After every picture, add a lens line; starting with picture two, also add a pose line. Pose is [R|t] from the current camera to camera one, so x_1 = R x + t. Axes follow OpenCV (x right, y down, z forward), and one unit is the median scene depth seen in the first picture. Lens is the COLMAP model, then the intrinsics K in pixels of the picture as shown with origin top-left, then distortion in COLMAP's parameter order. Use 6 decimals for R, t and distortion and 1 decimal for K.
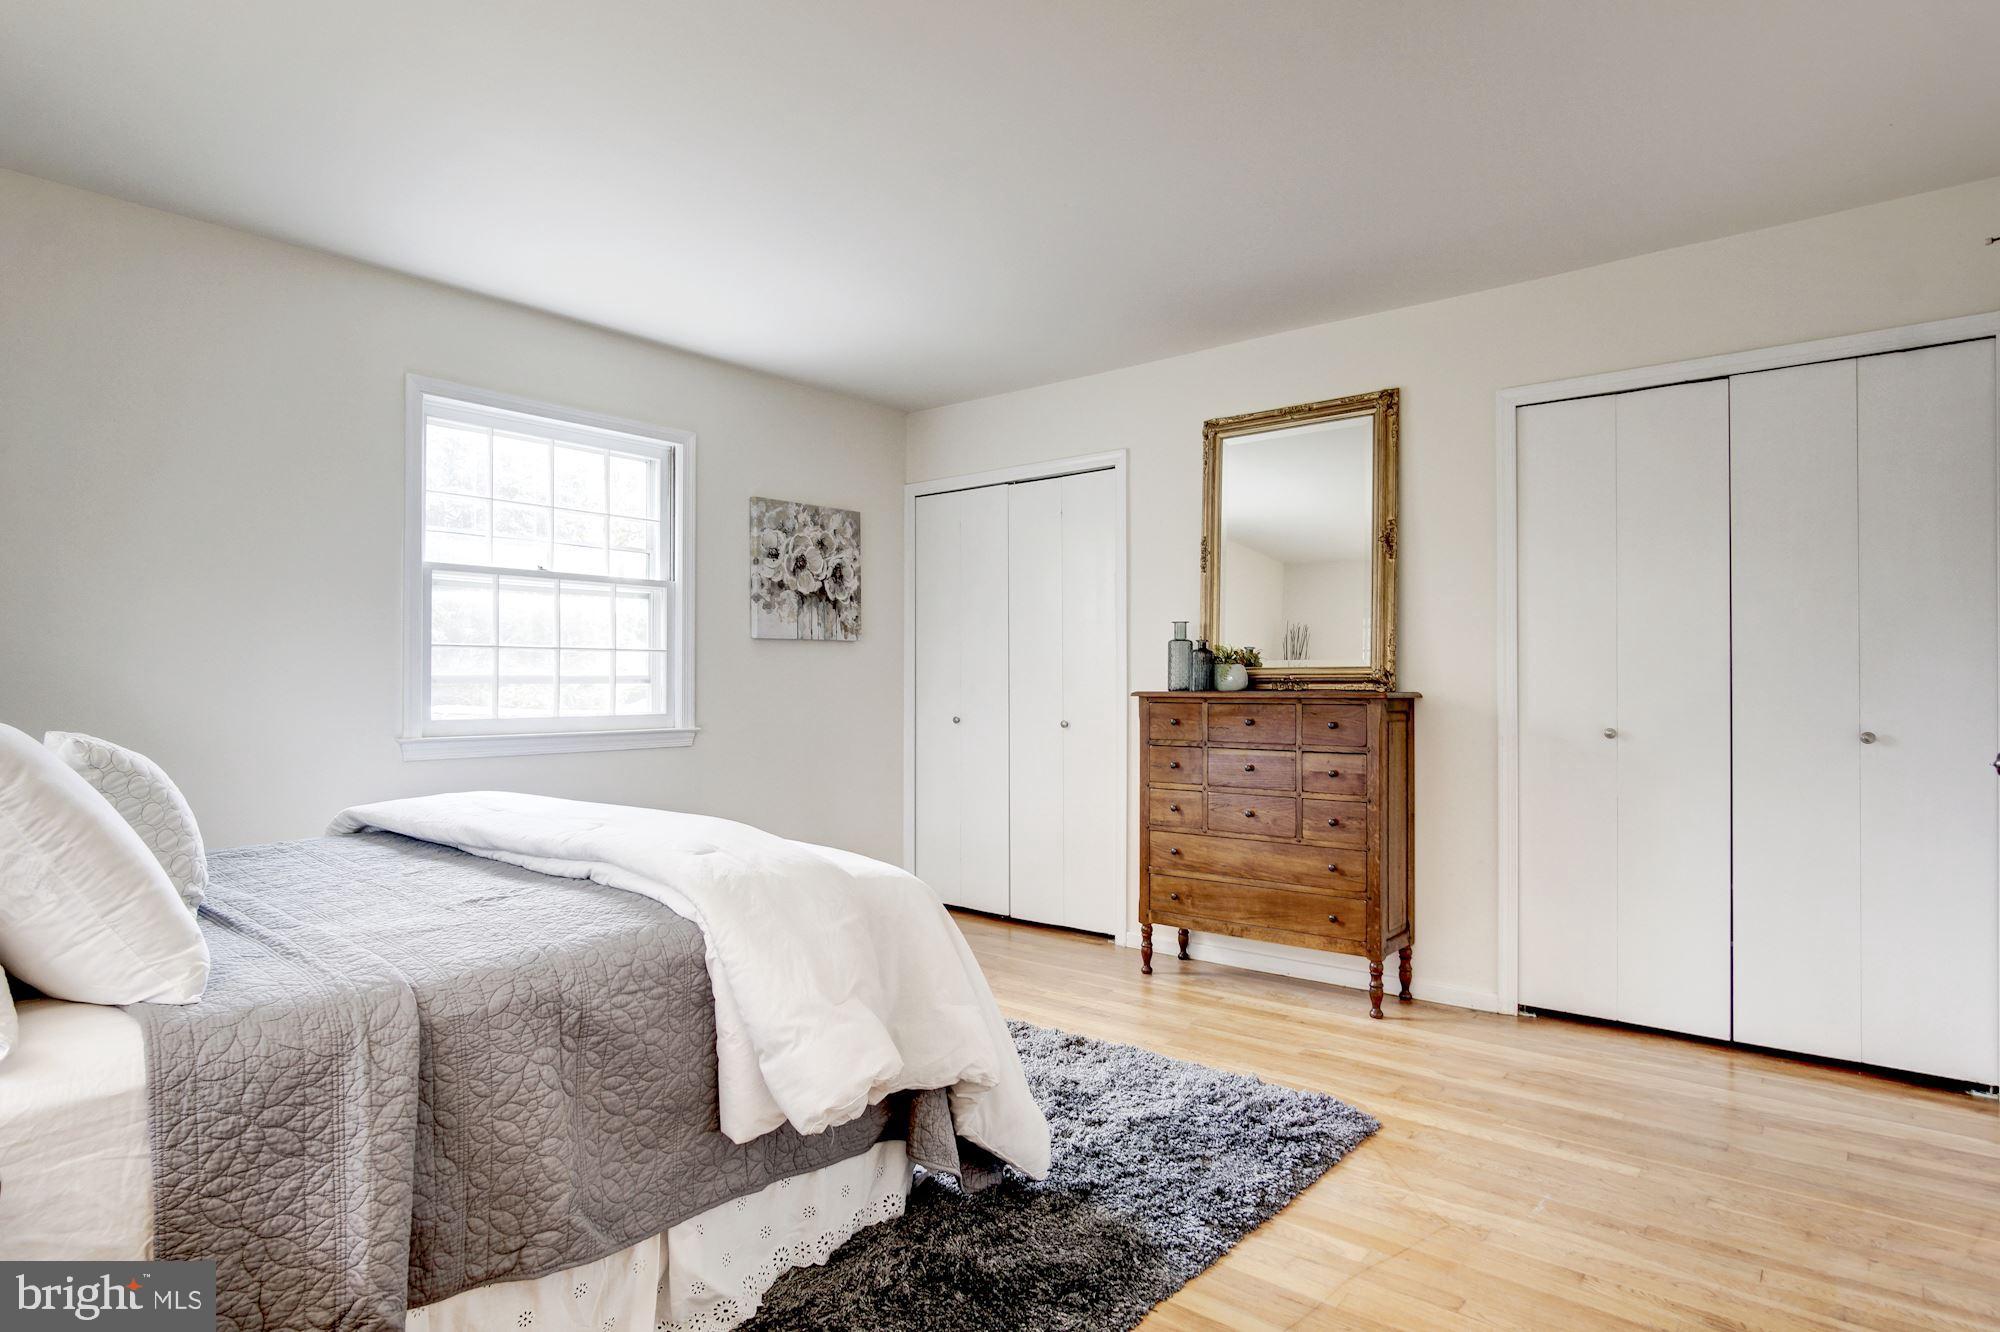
lens RADIAL K [[1077.7, 0, 1001.3], [0, 1077.7, 678.8], [0, 0, 1]] dist [0.005564, 0.005078]
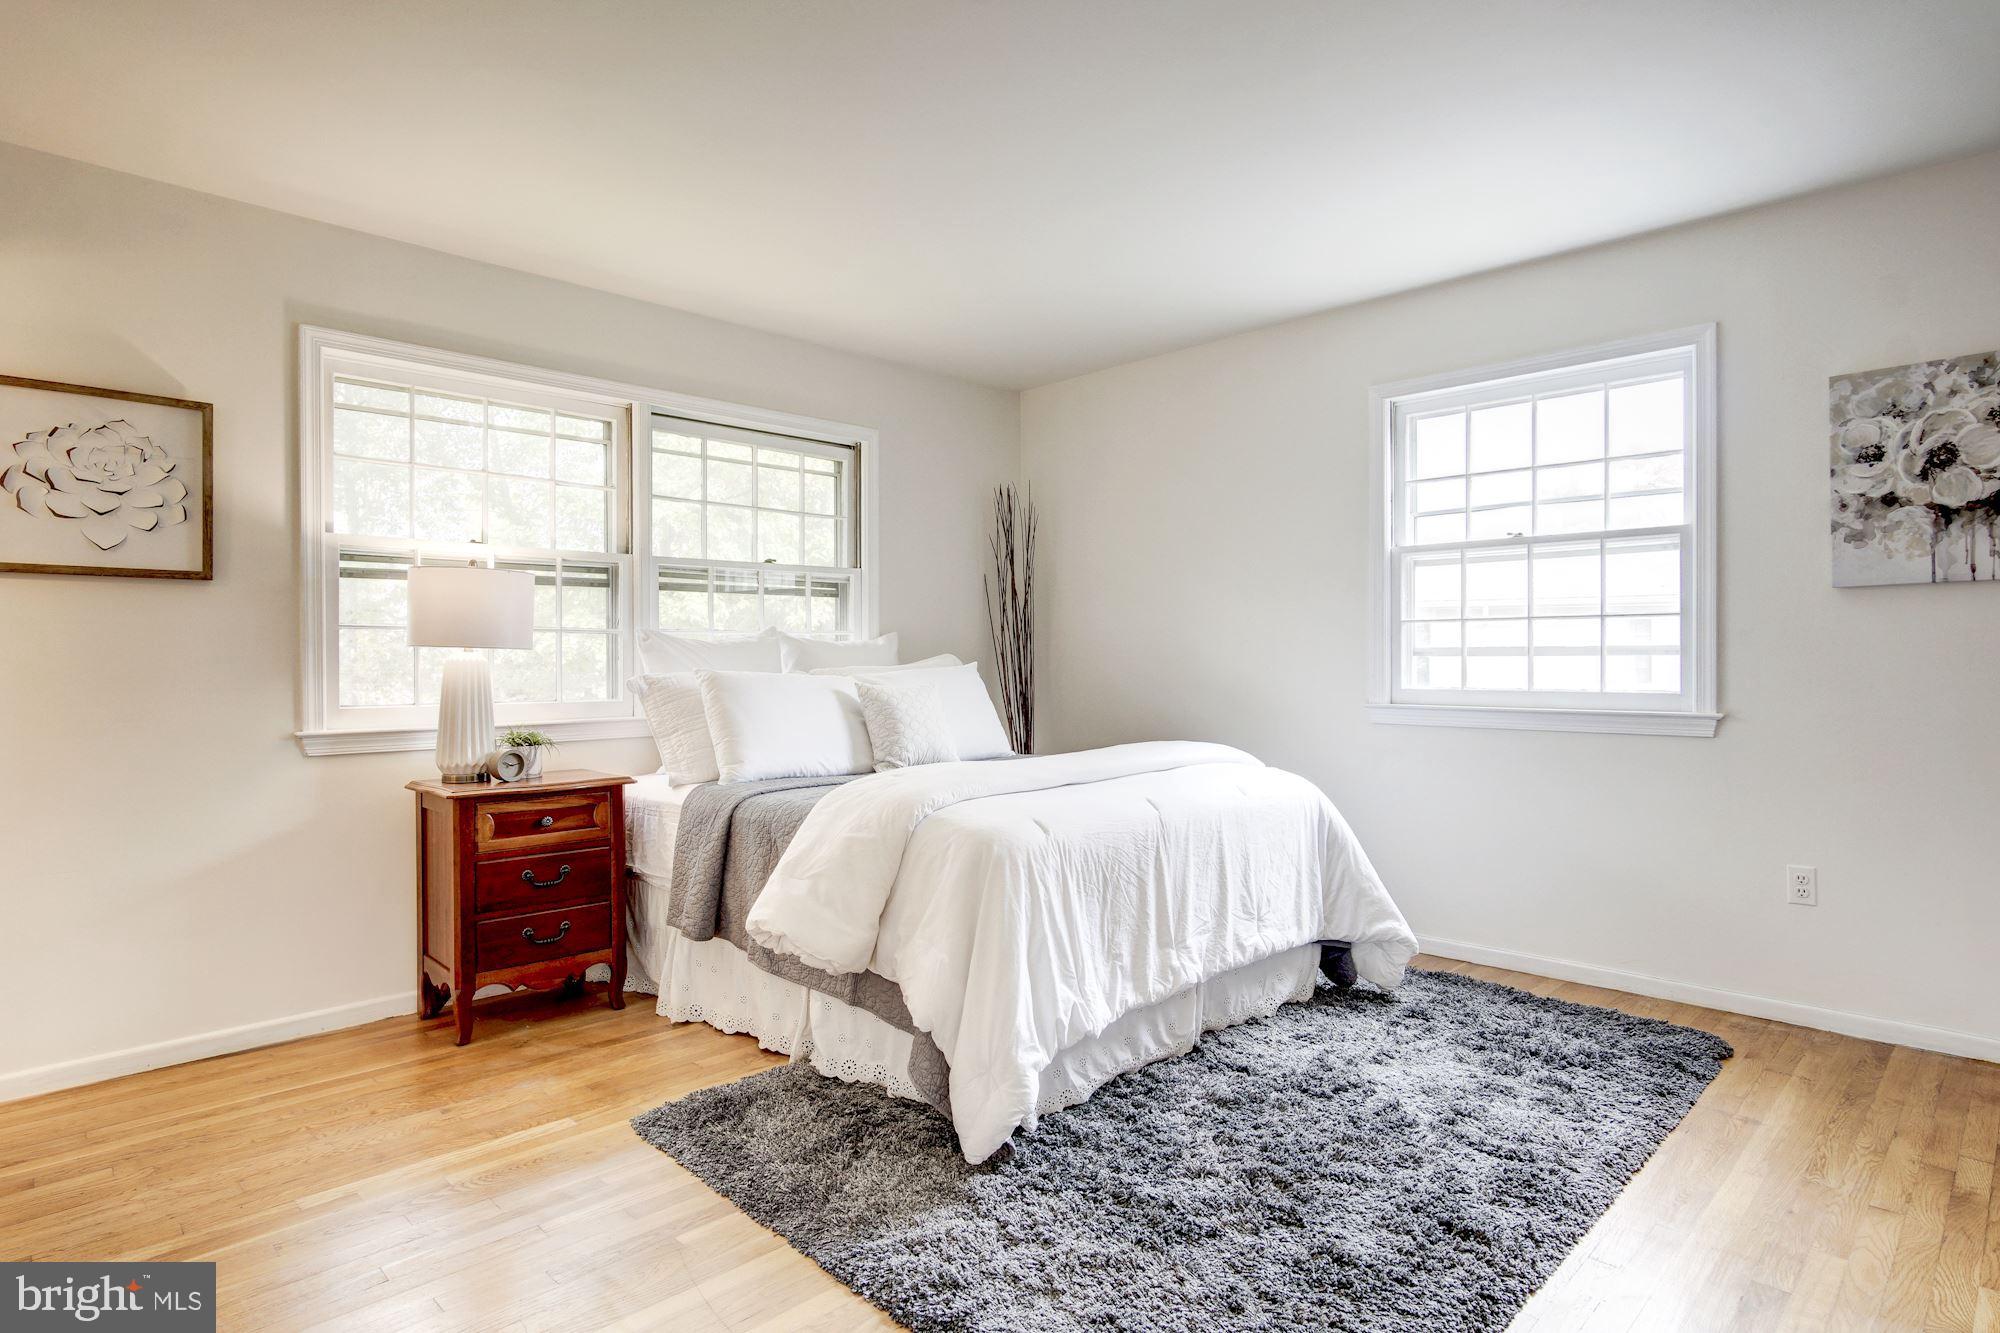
lens RADIAL K [[1077.7, 0, 1002.5], [0, 1077.7, 654.3], [0, 0, 1]] dist [0.005564, 0.005078]
pose [[-0.093502, 0.004122, -0.995611, 0.489280], [0.010096, 0.999944, 0.003192, -0.003297], [0.995568, -0.009754, -0.093539, 0.542548]]
